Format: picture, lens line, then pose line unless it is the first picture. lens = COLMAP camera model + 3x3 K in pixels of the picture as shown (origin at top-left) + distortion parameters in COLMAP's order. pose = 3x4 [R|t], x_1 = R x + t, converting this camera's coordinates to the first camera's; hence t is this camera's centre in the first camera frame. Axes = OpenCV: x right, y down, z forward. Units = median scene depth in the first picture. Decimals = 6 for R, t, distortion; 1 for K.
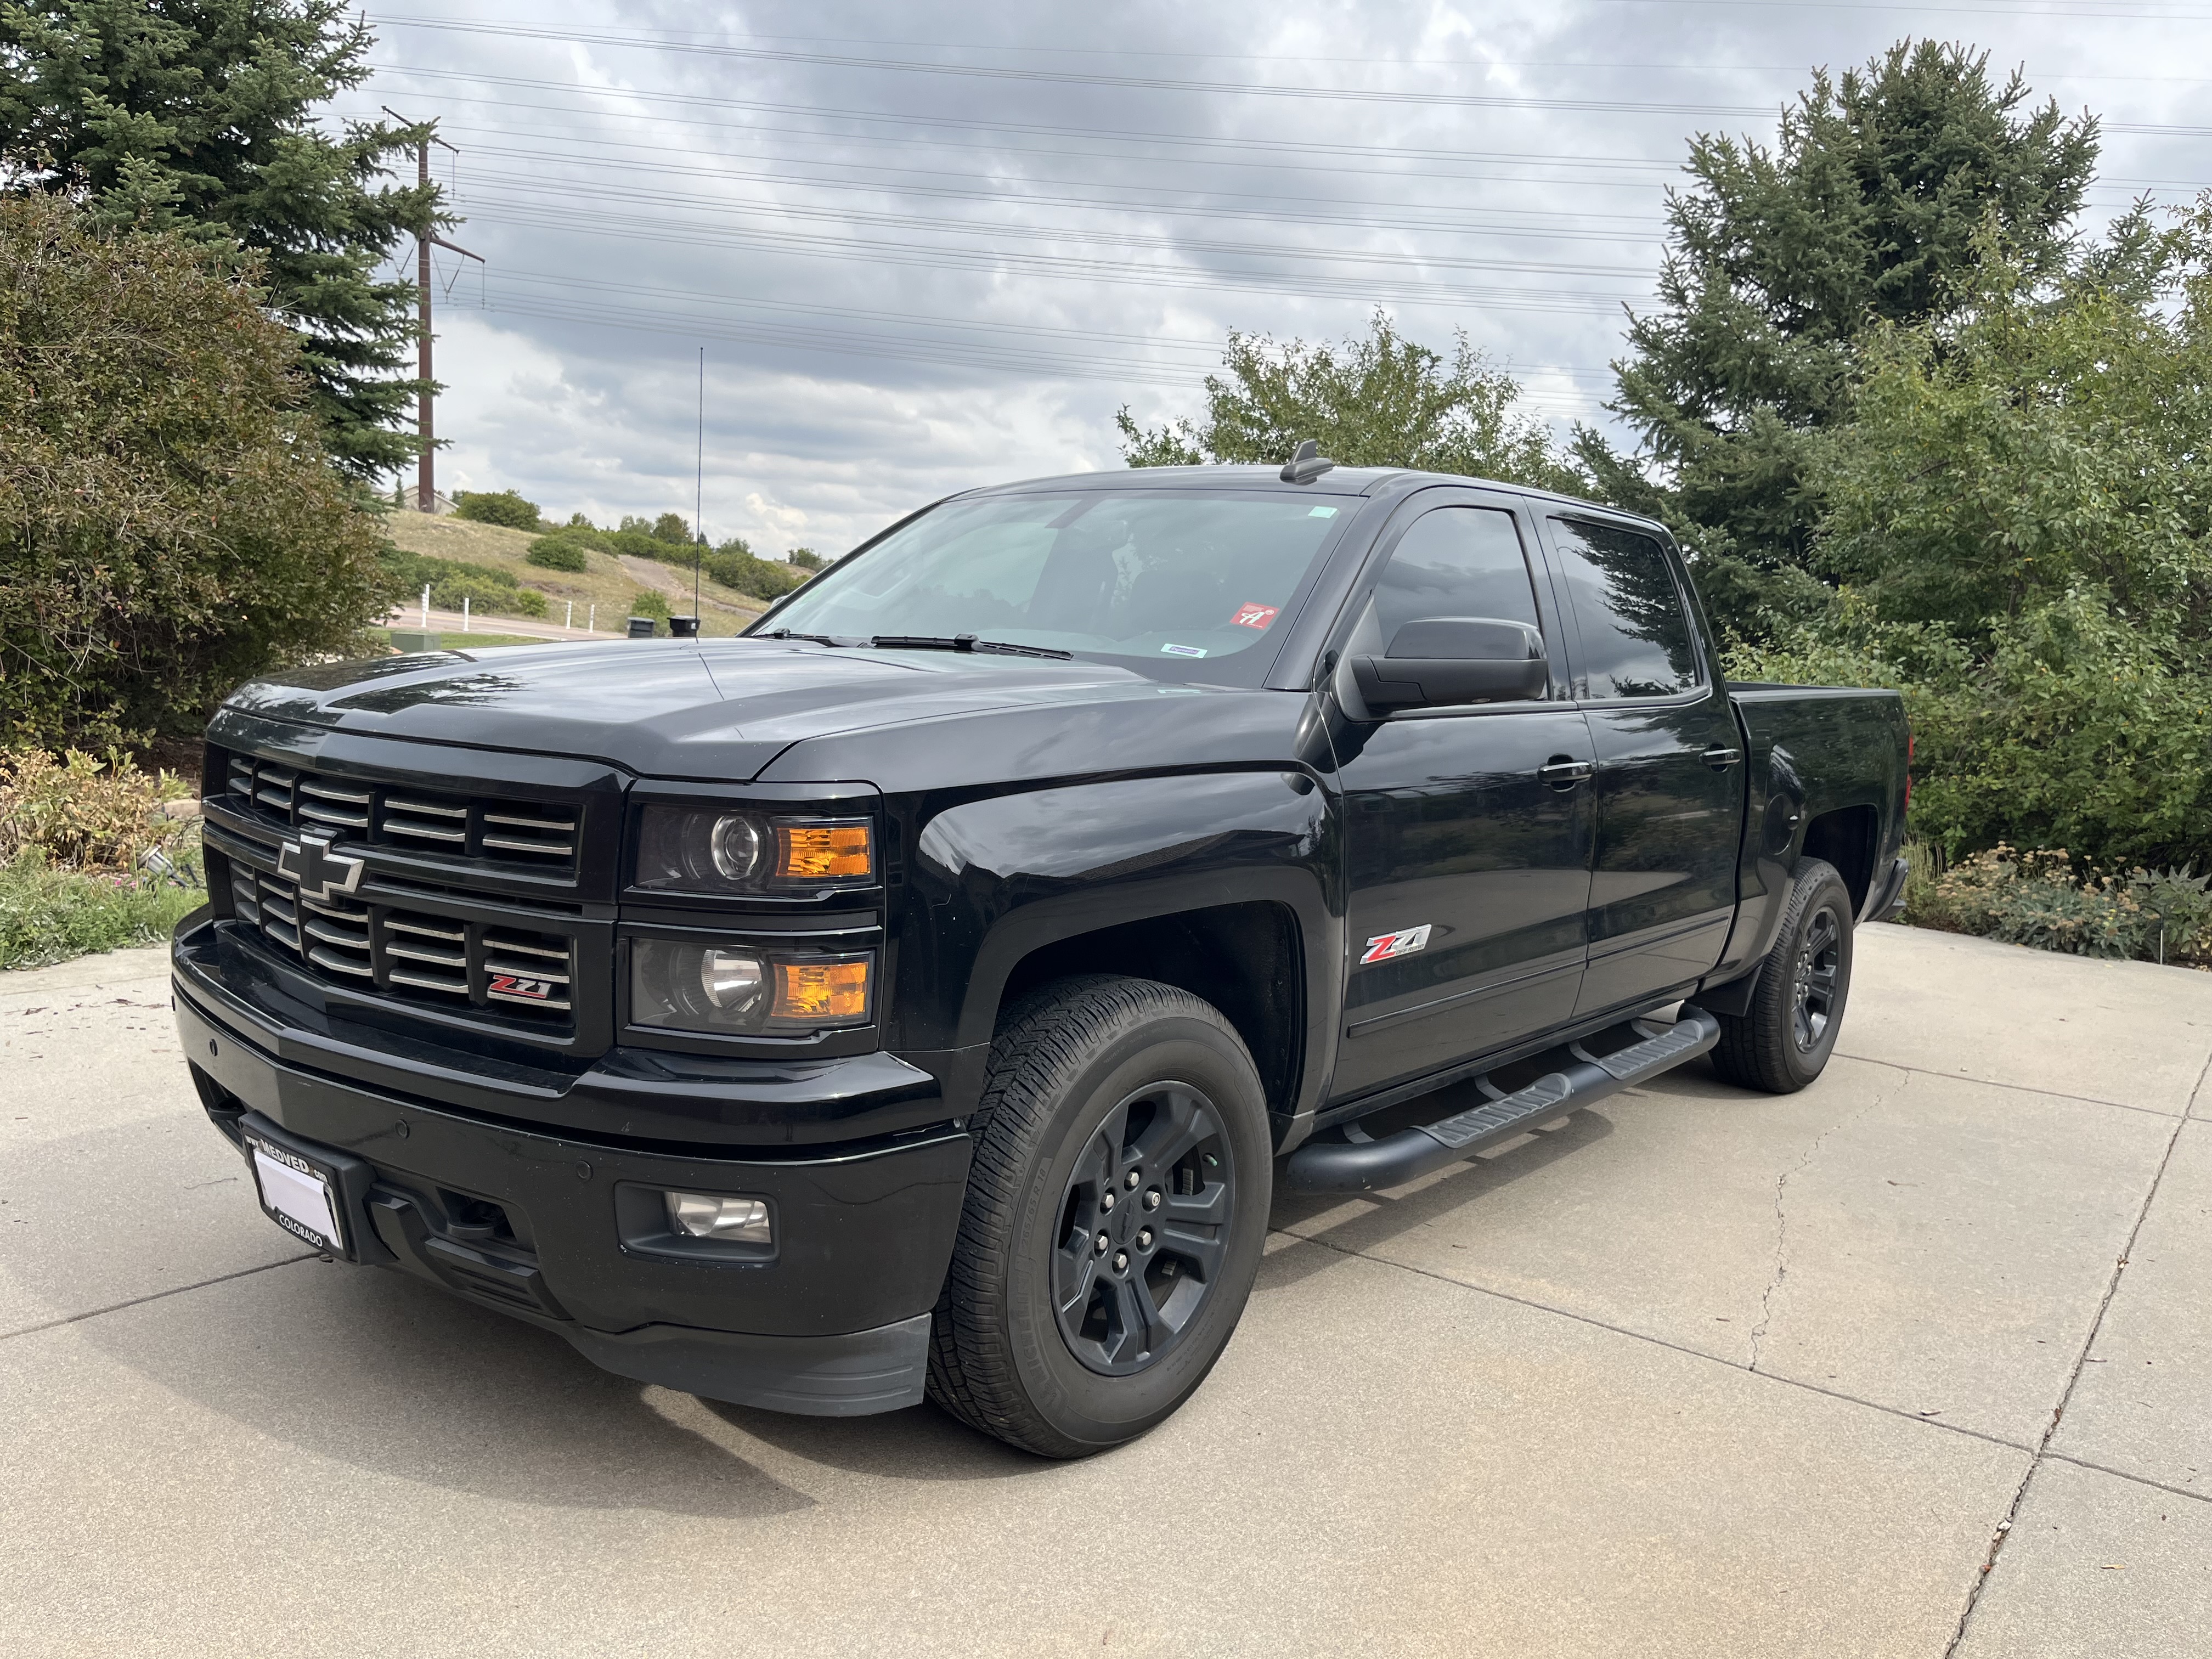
lens RADIAL K [[1707.6, 0, 1098.7], [0, 1707.6, 827.2], [0, 0, 1]] dist [0.076256, -0.118364]
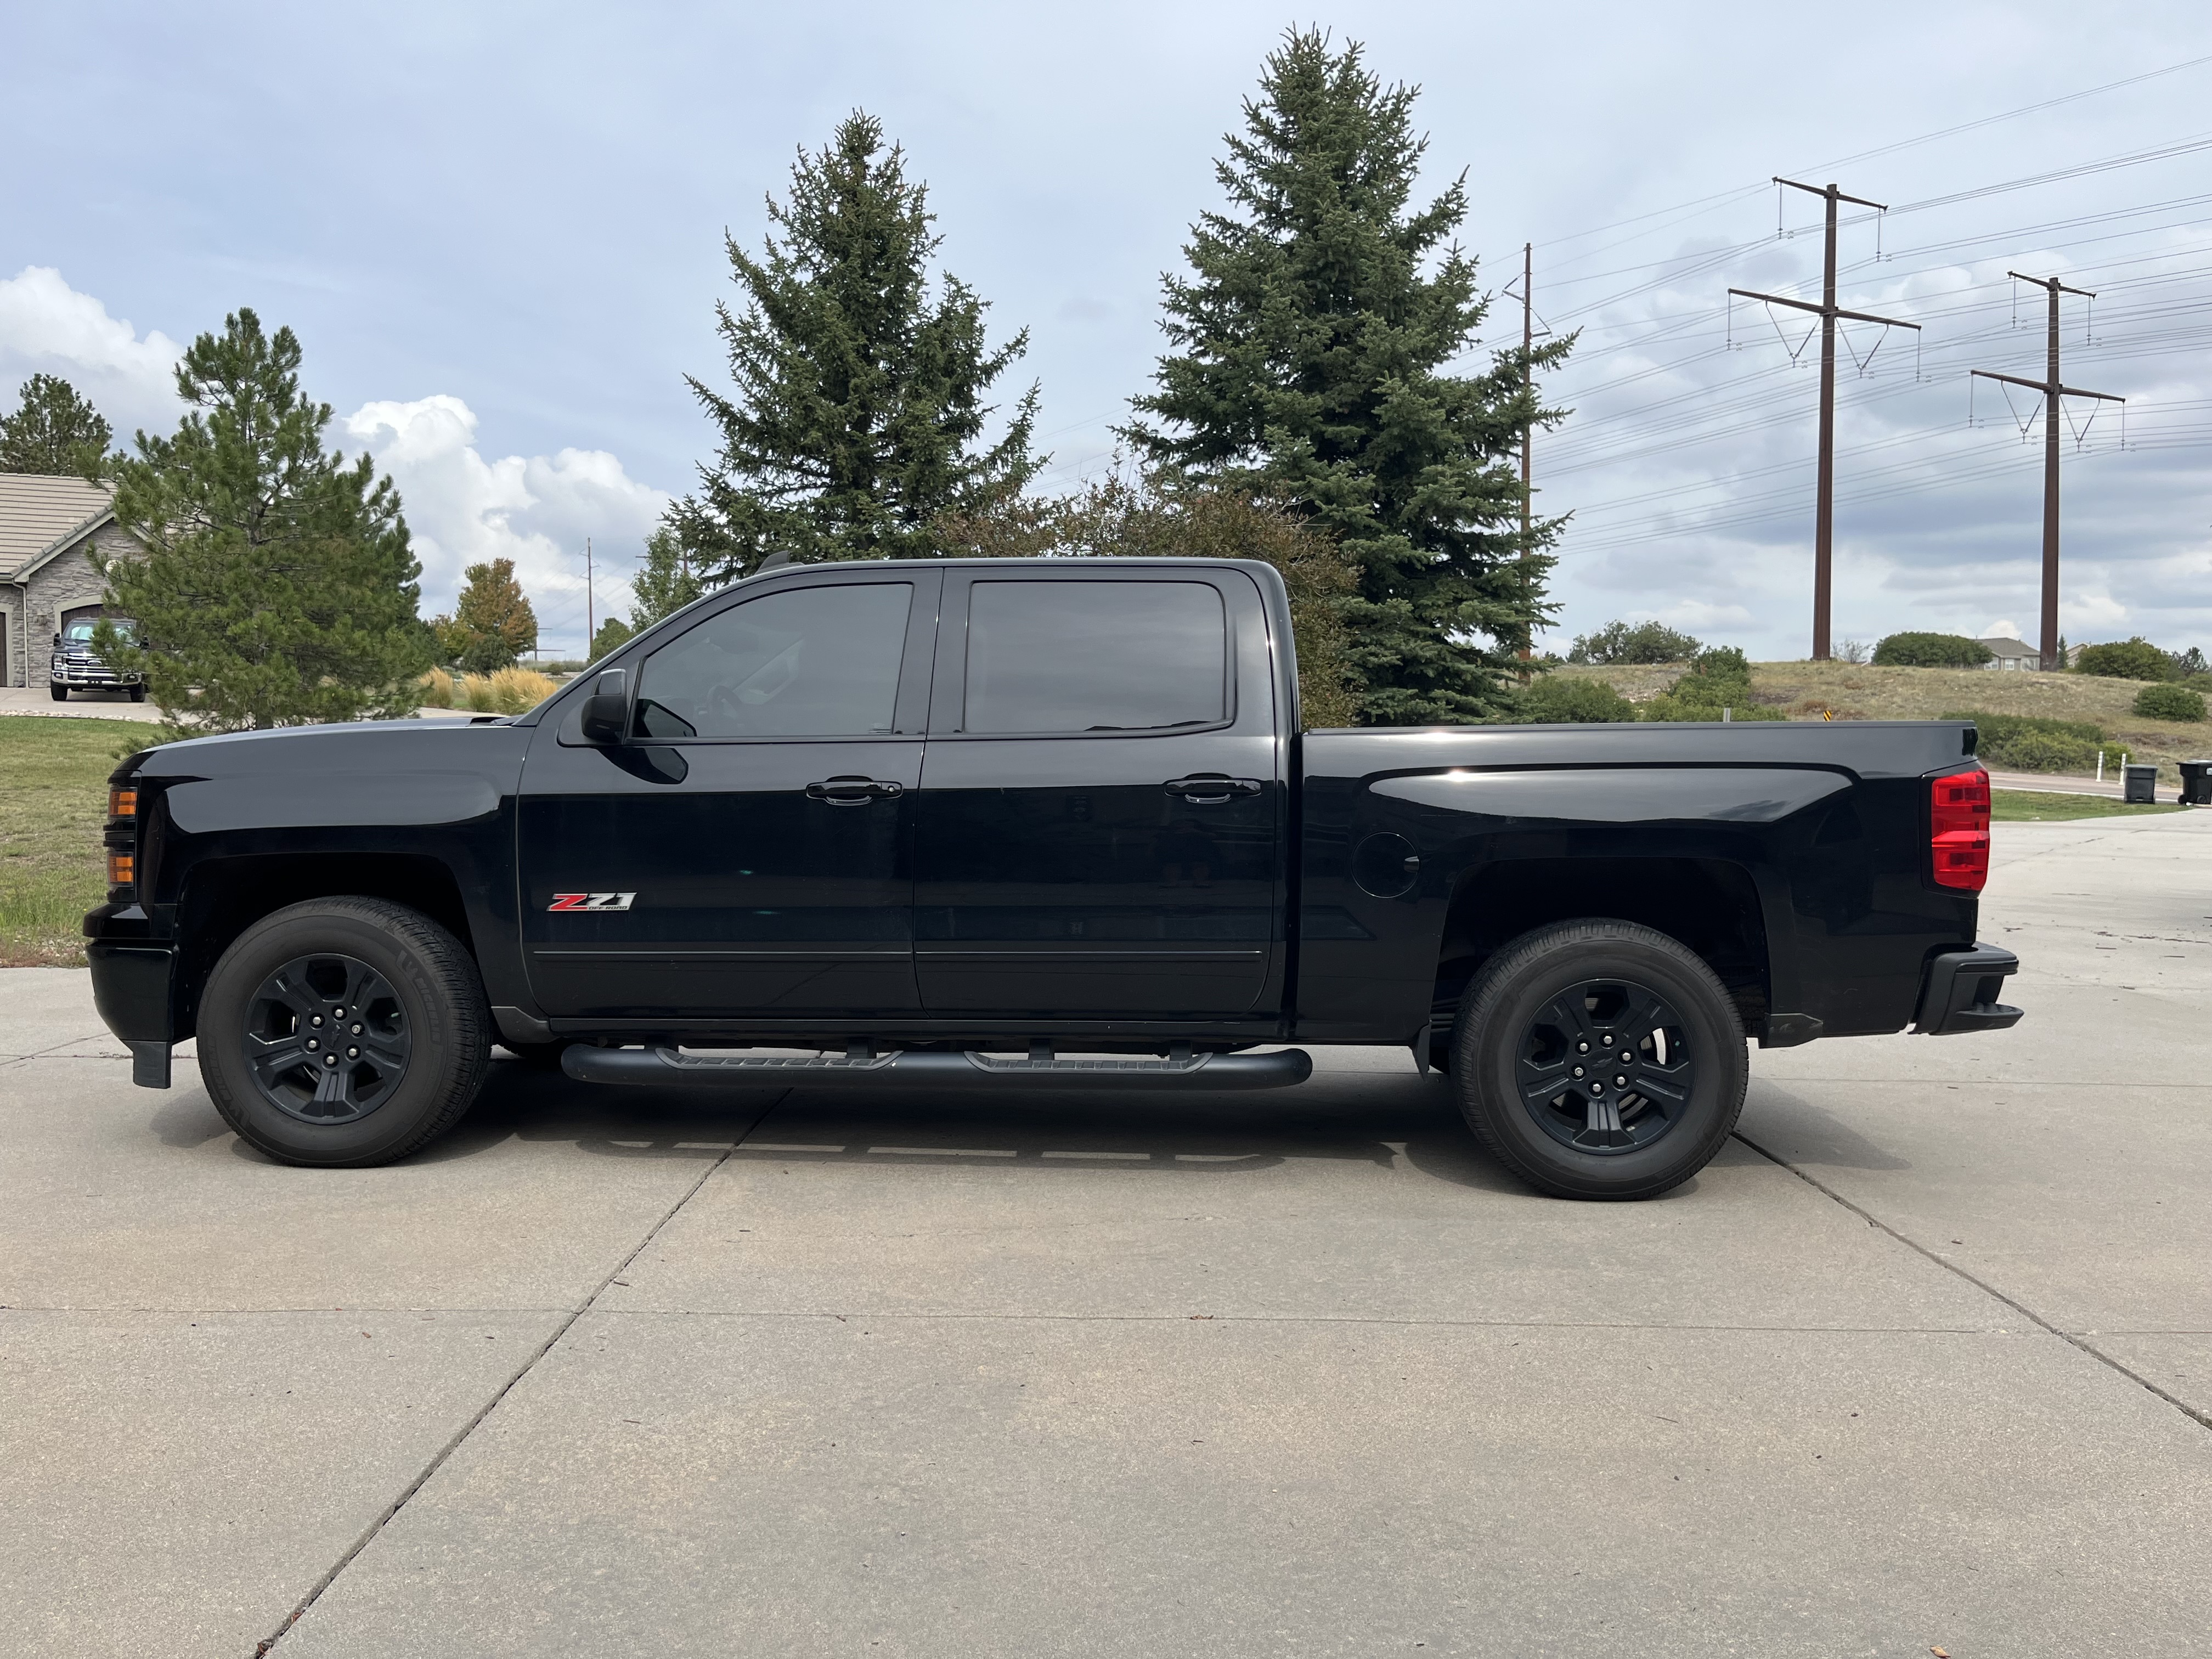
lens RADIAL K [[1707.6, 0, 1098.7], [0, 1707.6, 827.2], [0, 0, 1]] dist [0.076256, -0.118364]
pose [[0.593354, -0.015131, -0.804800, 1.057627], [-0.066045, 0.995537, -0.067409, 0.050759], [0.802228, 0.093150, 0.589706, 0.337361]]
